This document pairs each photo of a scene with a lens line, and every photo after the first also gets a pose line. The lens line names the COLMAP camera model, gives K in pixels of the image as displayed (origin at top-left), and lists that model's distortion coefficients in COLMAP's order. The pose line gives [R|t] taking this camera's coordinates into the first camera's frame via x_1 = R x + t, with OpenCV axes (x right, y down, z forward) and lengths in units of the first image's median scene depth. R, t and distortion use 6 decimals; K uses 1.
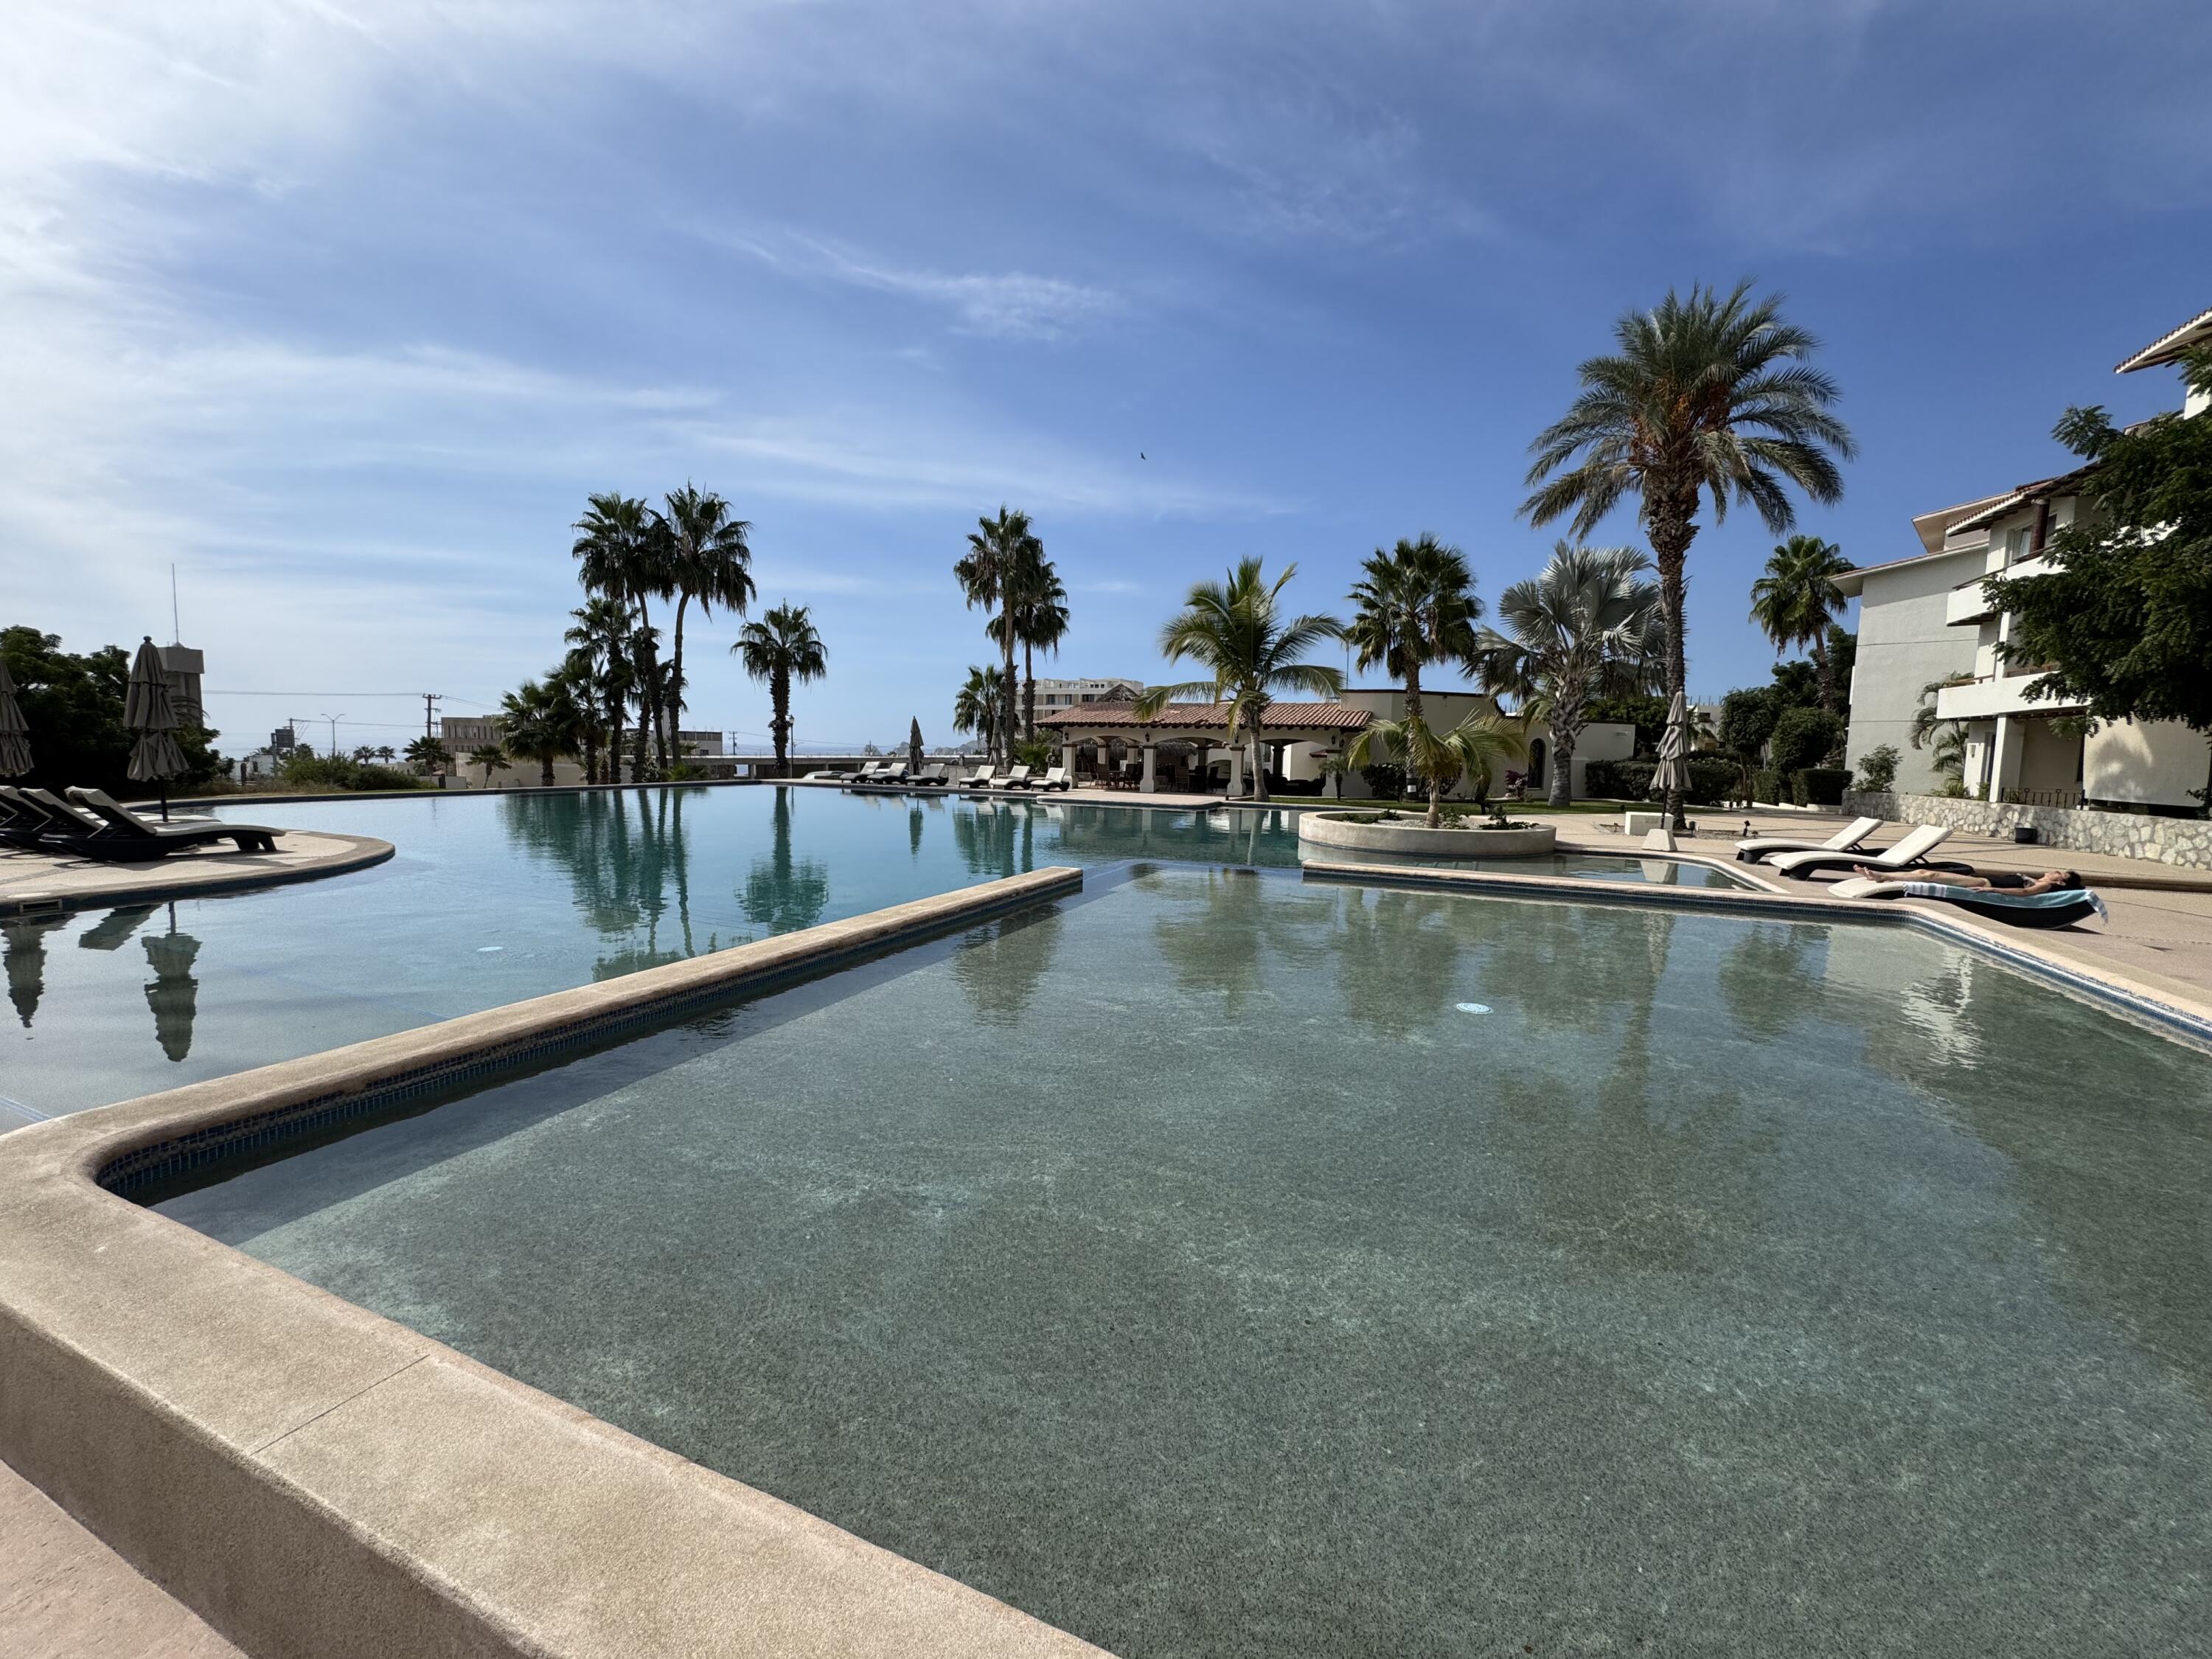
lens RADIAL K [[881.3, 0, 1108.9], [0, 881.3, 839.6], [0, 0, 1]] dist [-0.014171, 0.000603]
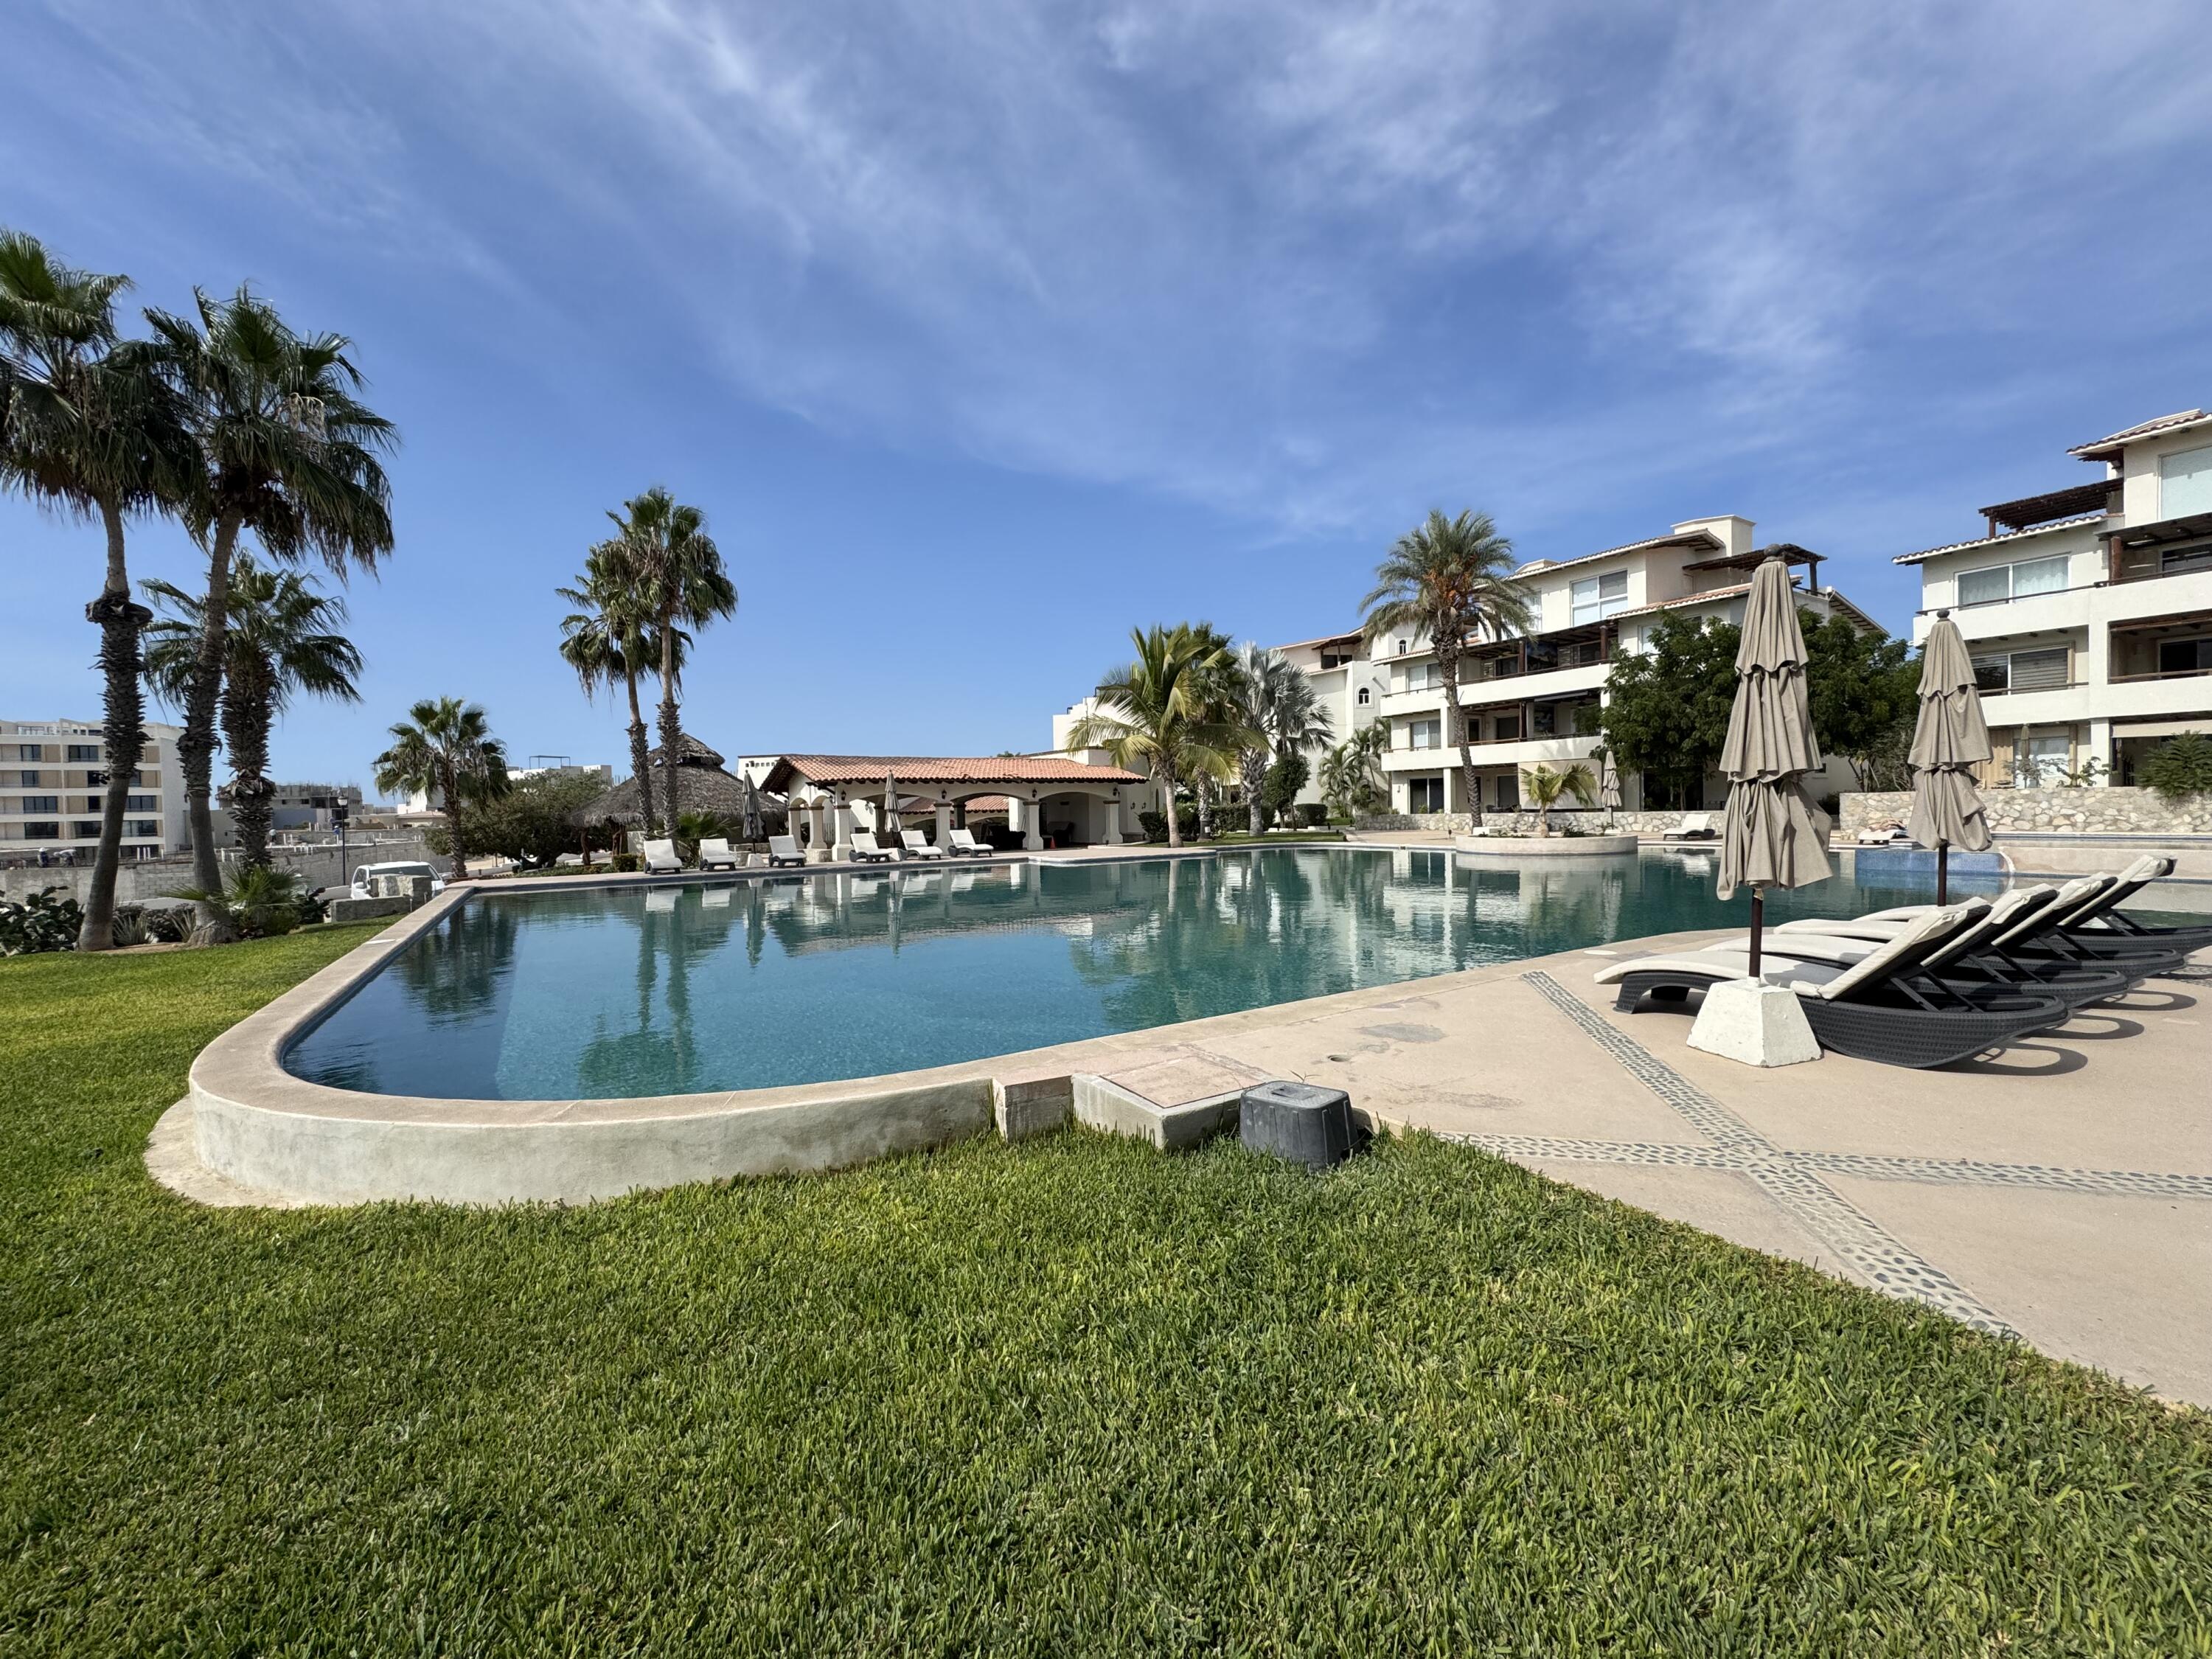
lens RADIAL K [[881.3, 0, 1093.3], [0, 881.3, 840.3], [0, 0, 1]] dist [-0.014171, 0.000603]
pose [[0.562653, -0.062977, 0.824291, -0.729393], [0.120501, 0.992692, -0.006410, -0.055006], [-0.817864, 0.102934, 0.566130, 0.451259]]
